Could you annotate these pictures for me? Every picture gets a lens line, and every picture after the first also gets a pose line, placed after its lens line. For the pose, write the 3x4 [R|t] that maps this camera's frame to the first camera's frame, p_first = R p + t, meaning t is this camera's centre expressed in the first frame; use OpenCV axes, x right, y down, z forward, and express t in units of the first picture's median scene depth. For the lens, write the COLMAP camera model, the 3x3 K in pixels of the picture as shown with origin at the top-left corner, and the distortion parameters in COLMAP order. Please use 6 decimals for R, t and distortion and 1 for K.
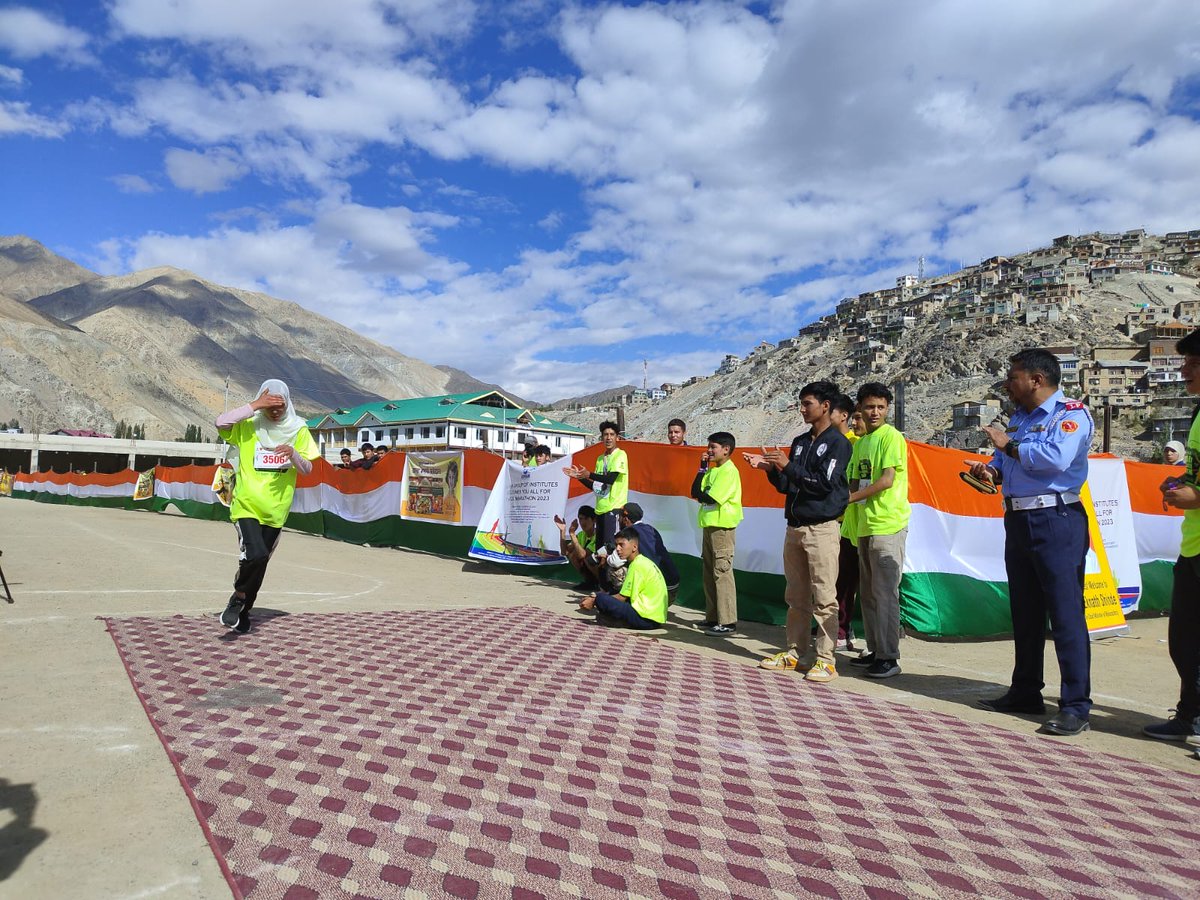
lens RADIAL K [[854.1, 0, 596.2], [0, 854.1, 455.0], [0, 0, 1]] dist [0.020290, -0.023655]
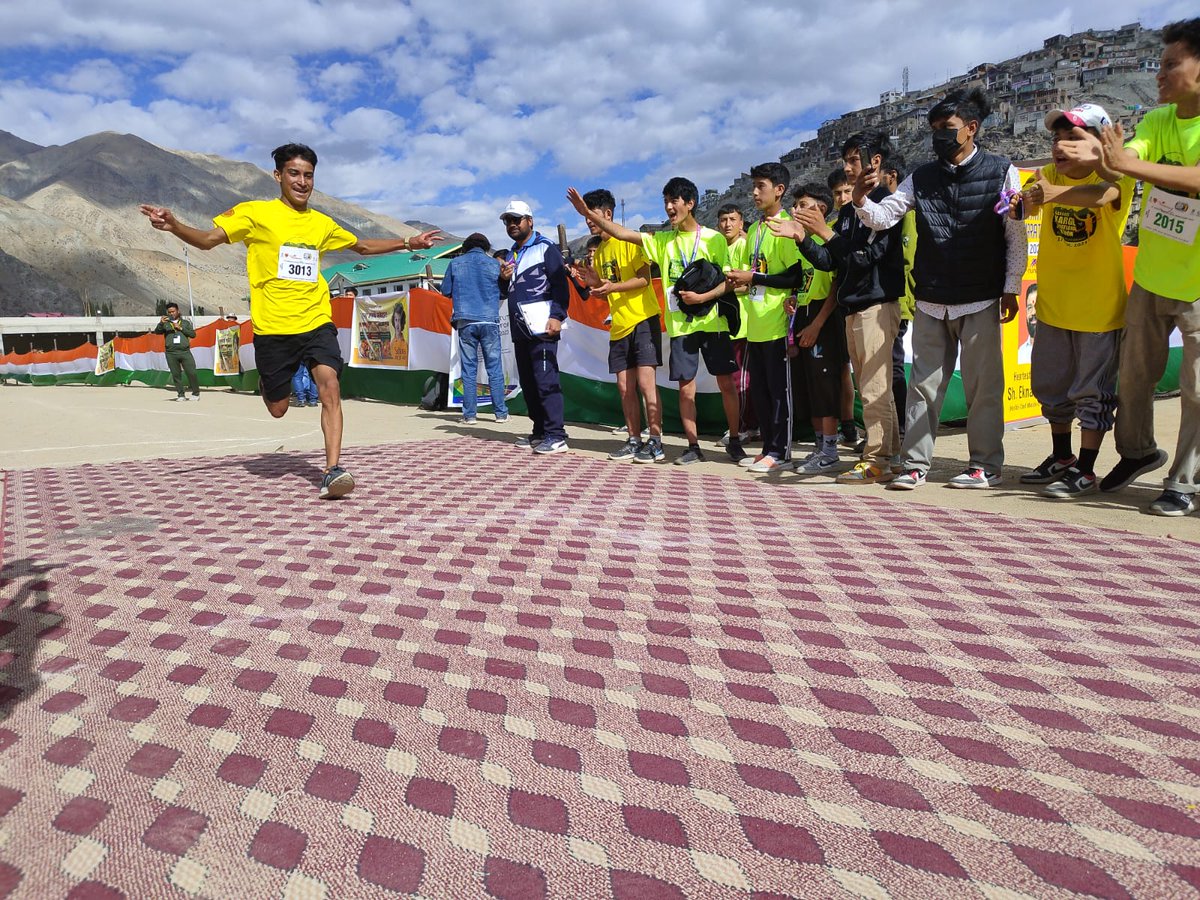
lens RADIAL K [[855.2, 0, 596.0], [0, 855.2, 453.5], [0, 0, 1]] dist [0.011349, -0.009215]
pose [[0.997688, -0.067368, 0.008990, 0.030059], [0.064817, 0.982902, 0.172342, 0.022050], [-0.020446, -0.171361, 0.984996, 0.025090]]
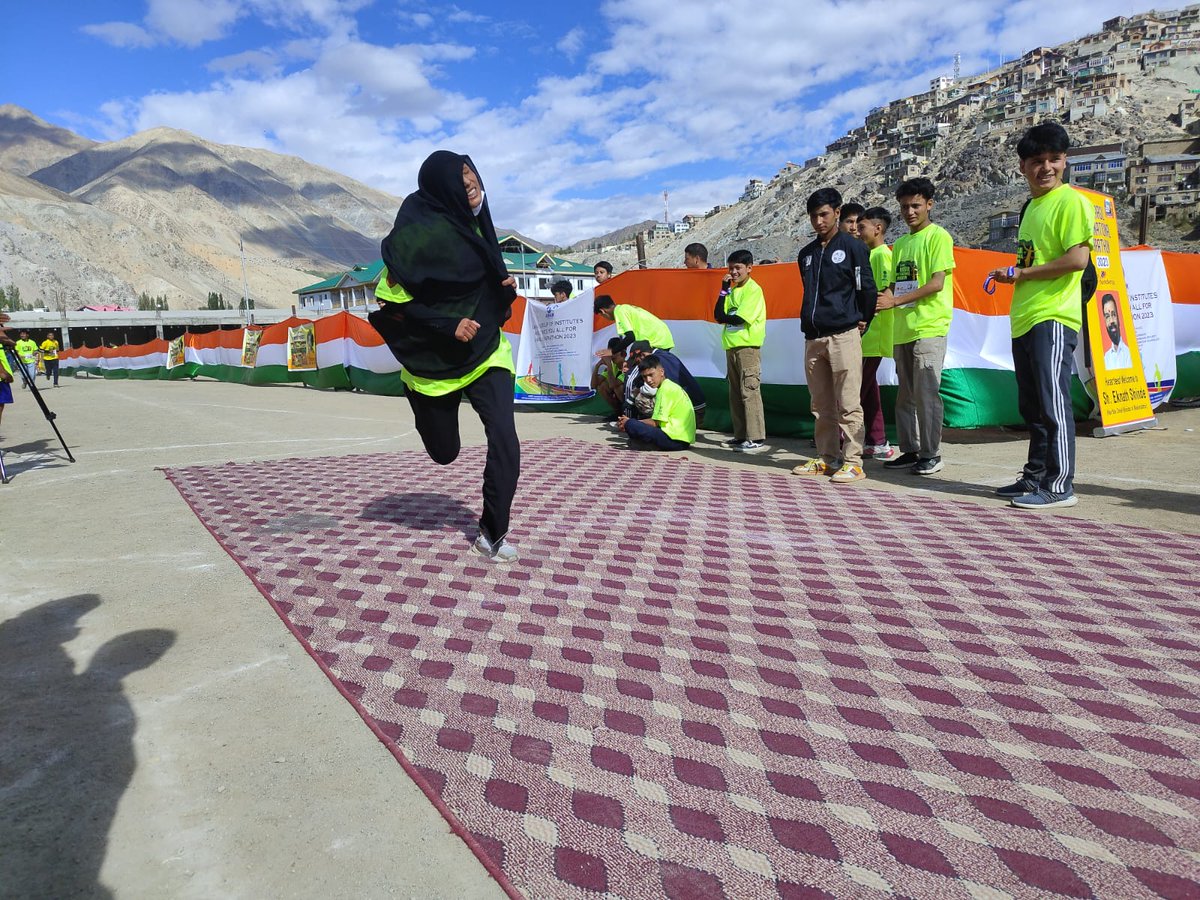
lens RADIAL K [[855.2, 0, 596.0], [0, 855.2, 453.5], [0, 0, 1]] dist [0.011349, -0.009215]
pose [[0.997353, -0.061175, -0.039290, 0.001028], [0.067251, 0.981588, 0.178781, 0.008279], [0.027630, -0.180950, 0.983104, -0.008837]]
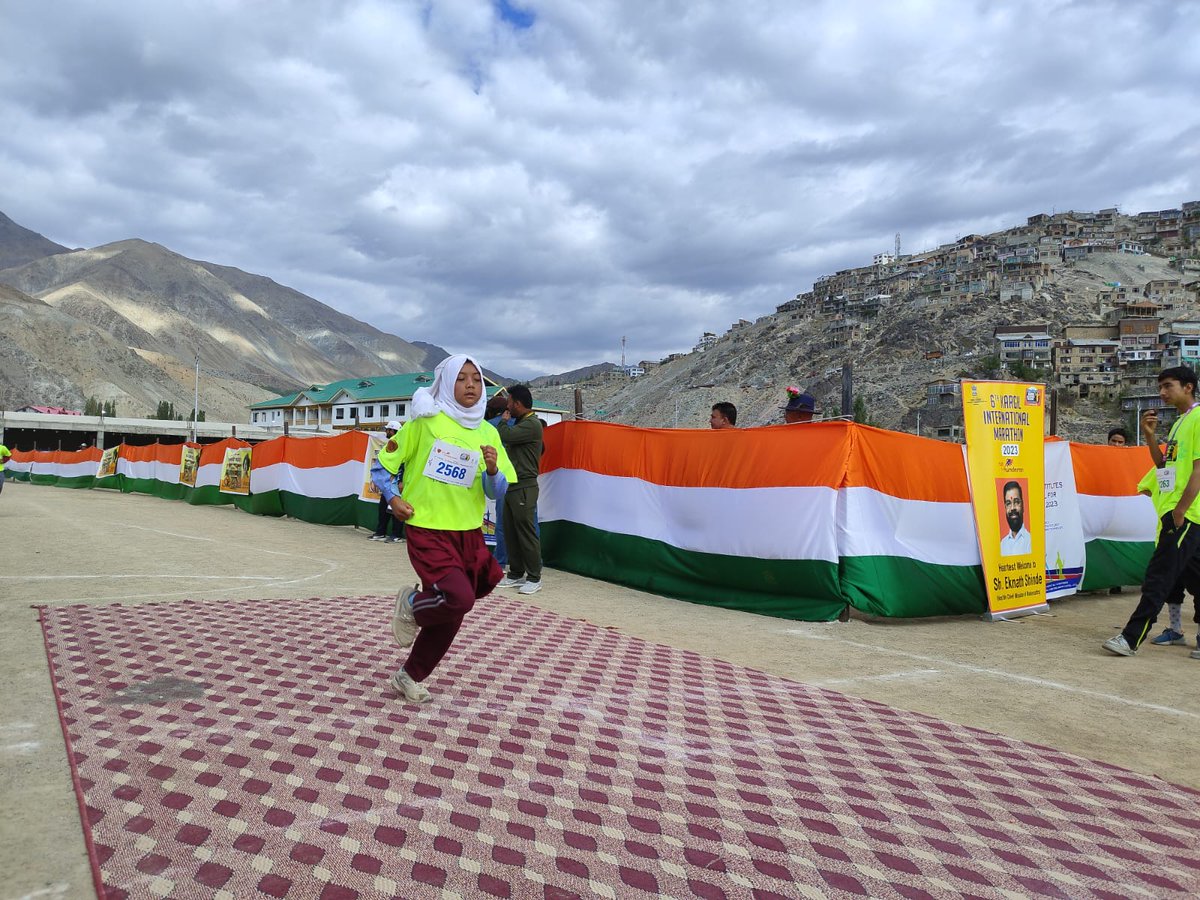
lens RADIAL K [[855.2, 0, 596.0], [0, 855.2, 453.5], [0, 0, 1]] dist [0.011349, -0.009215]
pose [[0.999680, -0.000332, 0.025313, 0.016623], [-0.000298, 0.999690, 0.024891, -0.003990], [-0.025313, -0.024891, 0.999370, 0.004233]]
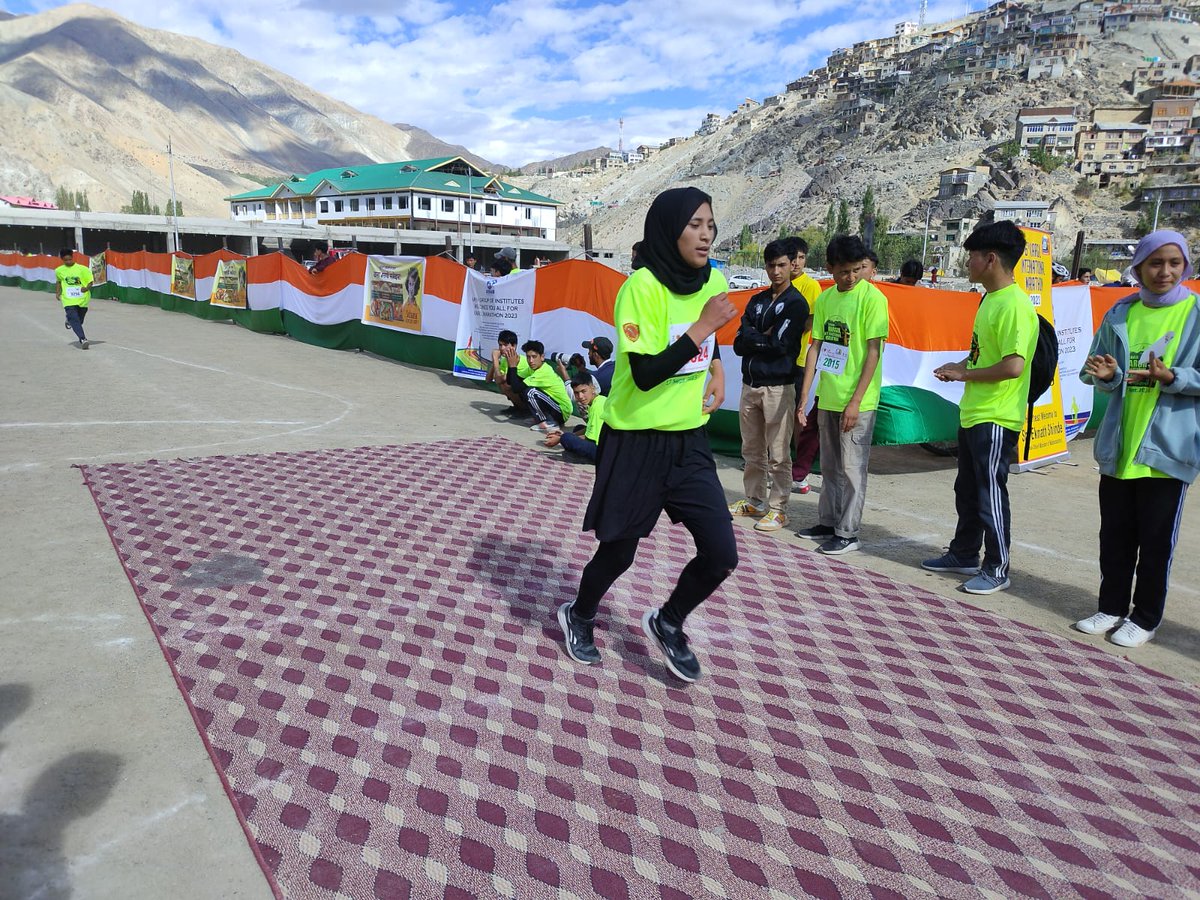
lens RADIAL K [[859.8, 0, 593.1], [0, 859.8, 456.2], [0, 0, 1]] dist [0.004510, -0.001550]
pose [[0.999626, -0.007072, 0.026433, 0.004995], [-0.000073, 0.965331, 0.261029, -0.038793], [-0.027363, -0.260933, 0.964969, -0.002363]]
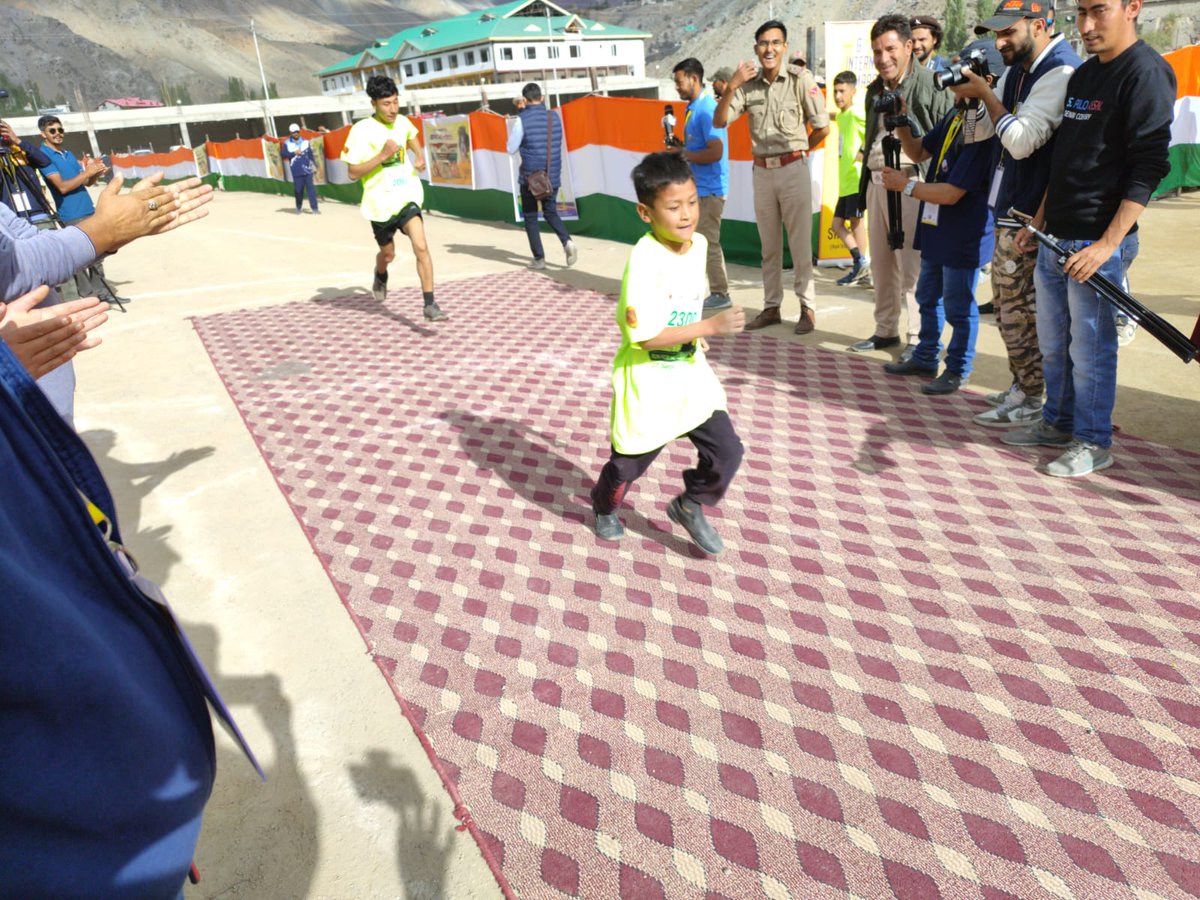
lens RADIAL K [[855.2, 0, 596.0], [0, 855.2, 453.5], [0, 0, 1]] dist [0.011349, -0.009215]
pose [[0.990266, -0.078388, -0.115013, 0.082499], [0.119268, 0.903861, 0.410865, -0.039754], [0.071749, -0.420583, 0.904413, -0.108788]]
